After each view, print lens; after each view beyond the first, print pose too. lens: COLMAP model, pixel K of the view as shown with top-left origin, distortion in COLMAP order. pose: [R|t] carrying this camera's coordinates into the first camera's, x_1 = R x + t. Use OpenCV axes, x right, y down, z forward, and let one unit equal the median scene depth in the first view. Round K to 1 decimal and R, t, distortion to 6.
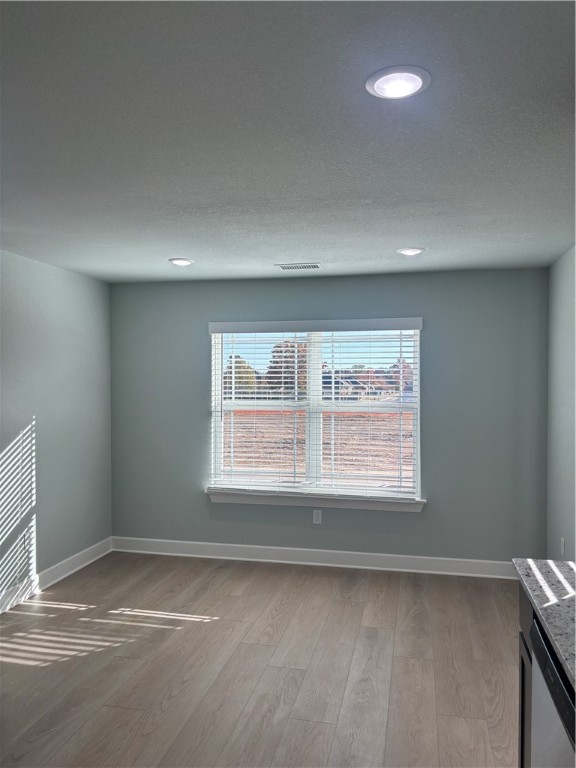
lens RADIAL K [[586.0, 0, 290.7], [0, 586.0, 388.3], [0, 0, 1]] dist [0.055529, -0.005009]
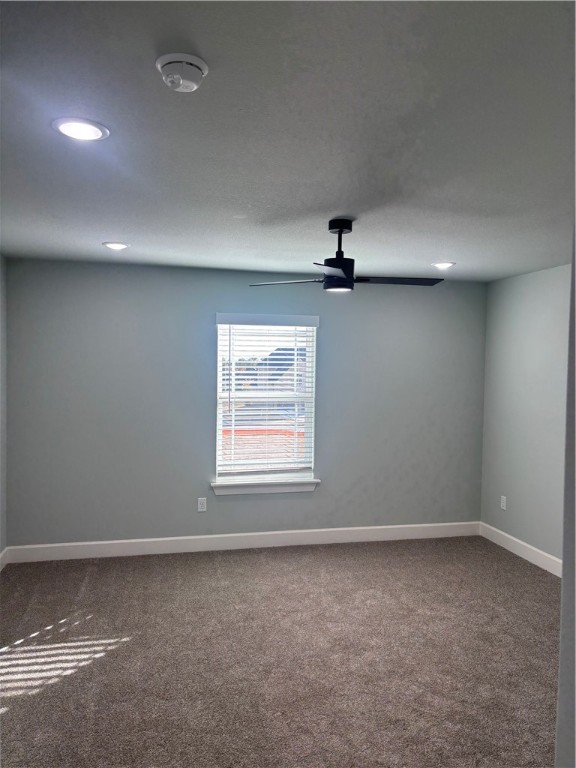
lens RADIAL K [[582.0, 0, 258.8], [0, 582.0, 384.6], [0, 0, 1]] dist [0.060076, -0.000252]
pose [[0.908990, -0.001160, 0.416817, -0.477073], [-0.002566, 0.999962, 0.008378, 0.000848], [-0.416810, -0.008685, 0.908952, 0.065954]]
